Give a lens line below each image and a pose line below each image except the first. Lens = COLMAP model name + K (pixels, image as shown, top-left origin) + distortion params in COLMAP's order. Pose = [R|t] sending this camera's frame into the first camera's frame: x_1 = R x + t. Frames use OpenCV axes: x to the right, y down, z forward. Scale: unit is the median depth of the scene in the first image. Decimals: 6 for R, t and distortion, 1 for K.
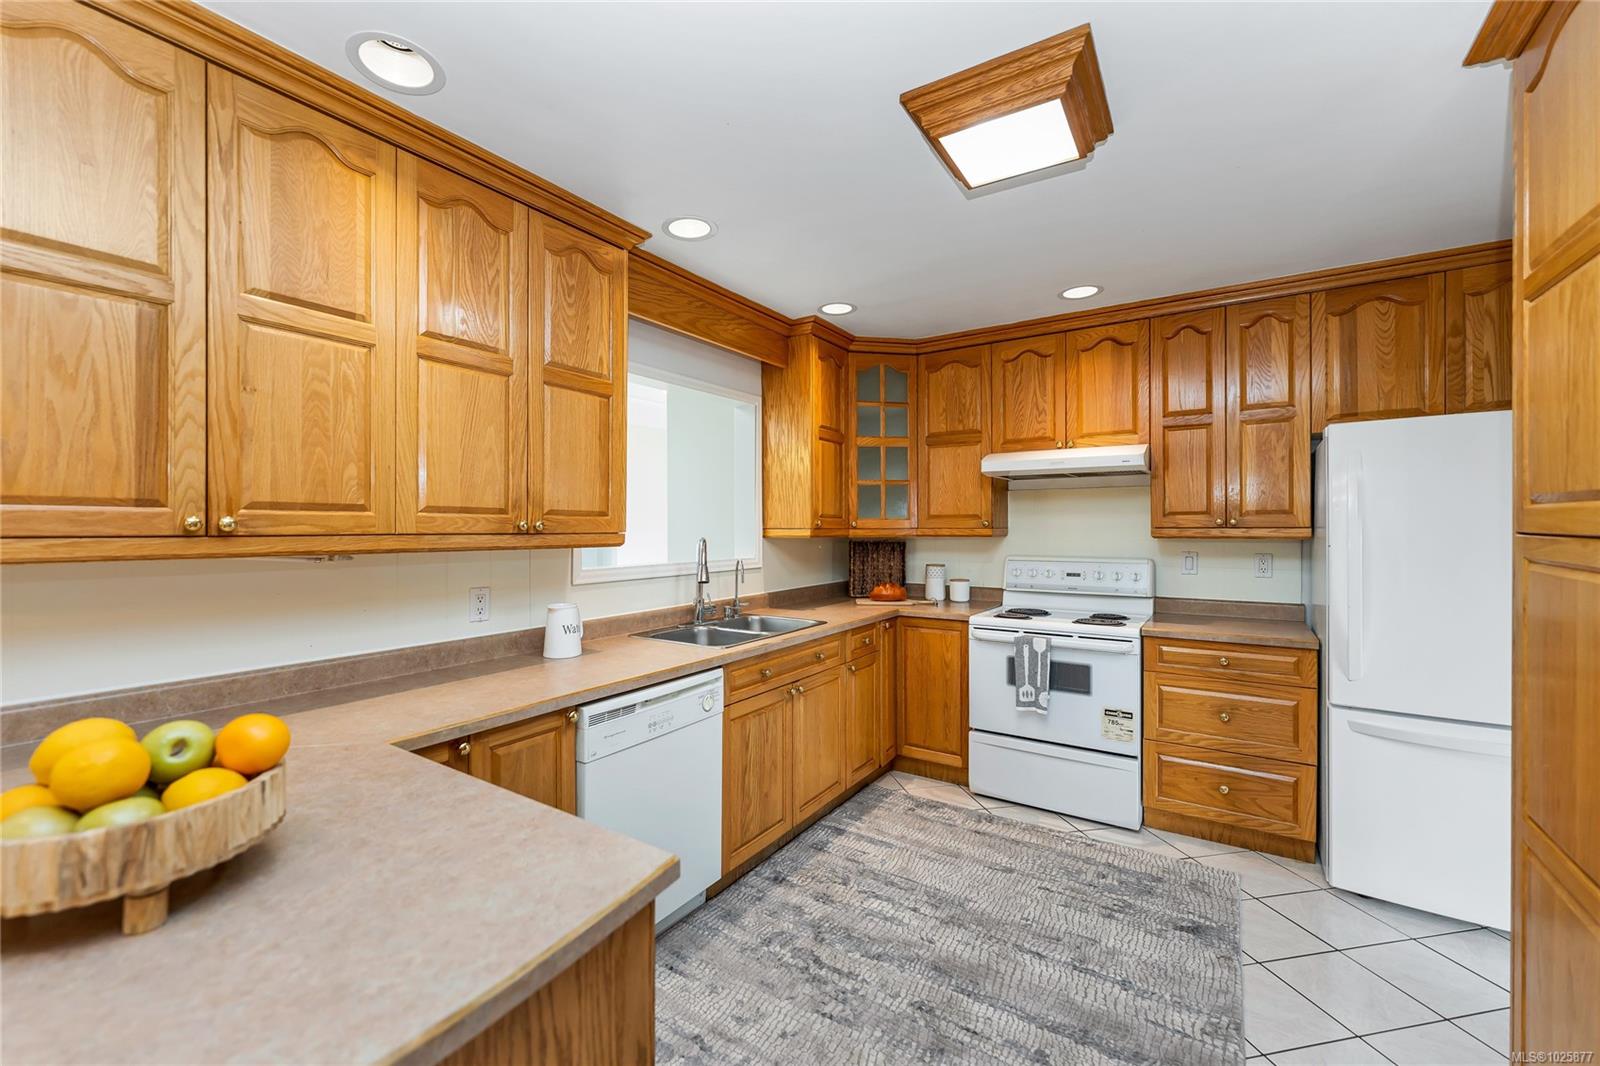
lens RADIAL K [[650.8, 0, 798.5], [0, 650.8, 531.2], [0, 0, 1]] dist [-0.002692, -0.000135]
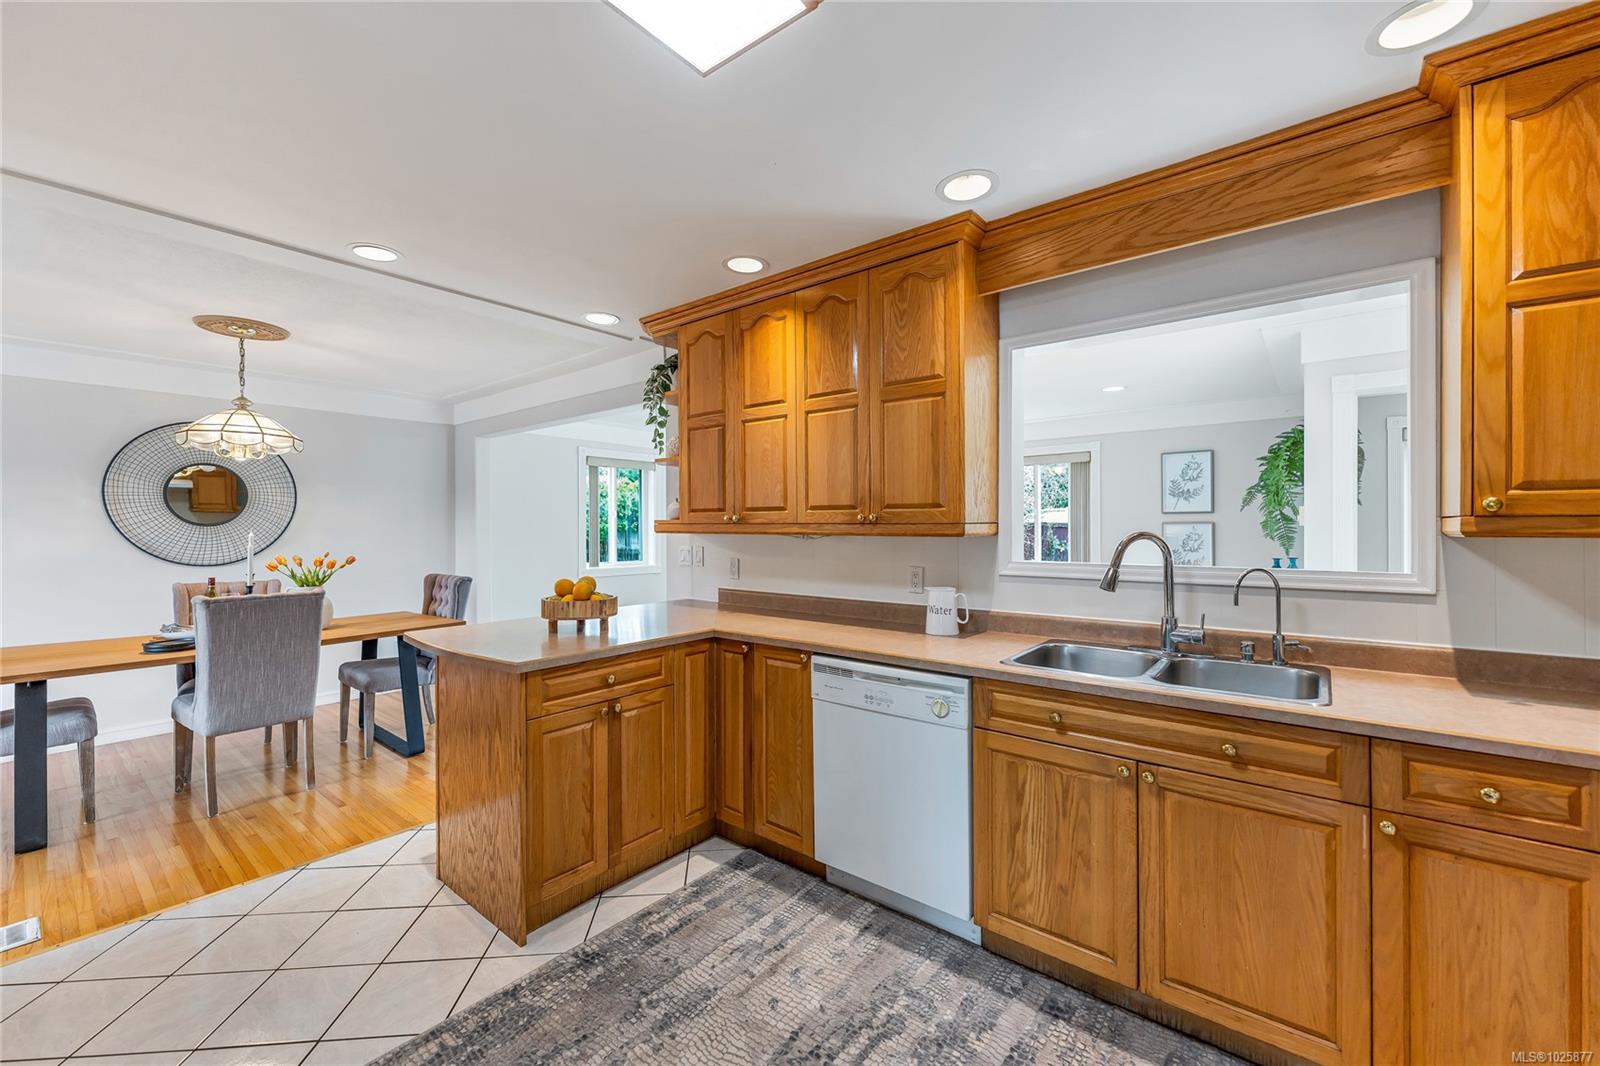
lens RADIAL K [[650.8, 0, 798.1], [0, 650.8, 526.3], [0, 0, 1]] dist [-0.002692, -0.000135]
pose [[-0.109858, 0.003704, -0.993940, 0.866524], [-0.000978, 0.999992, 0.003834, 0.004370], [0.993947, 0.001393, -0.109853, 0.984643]]
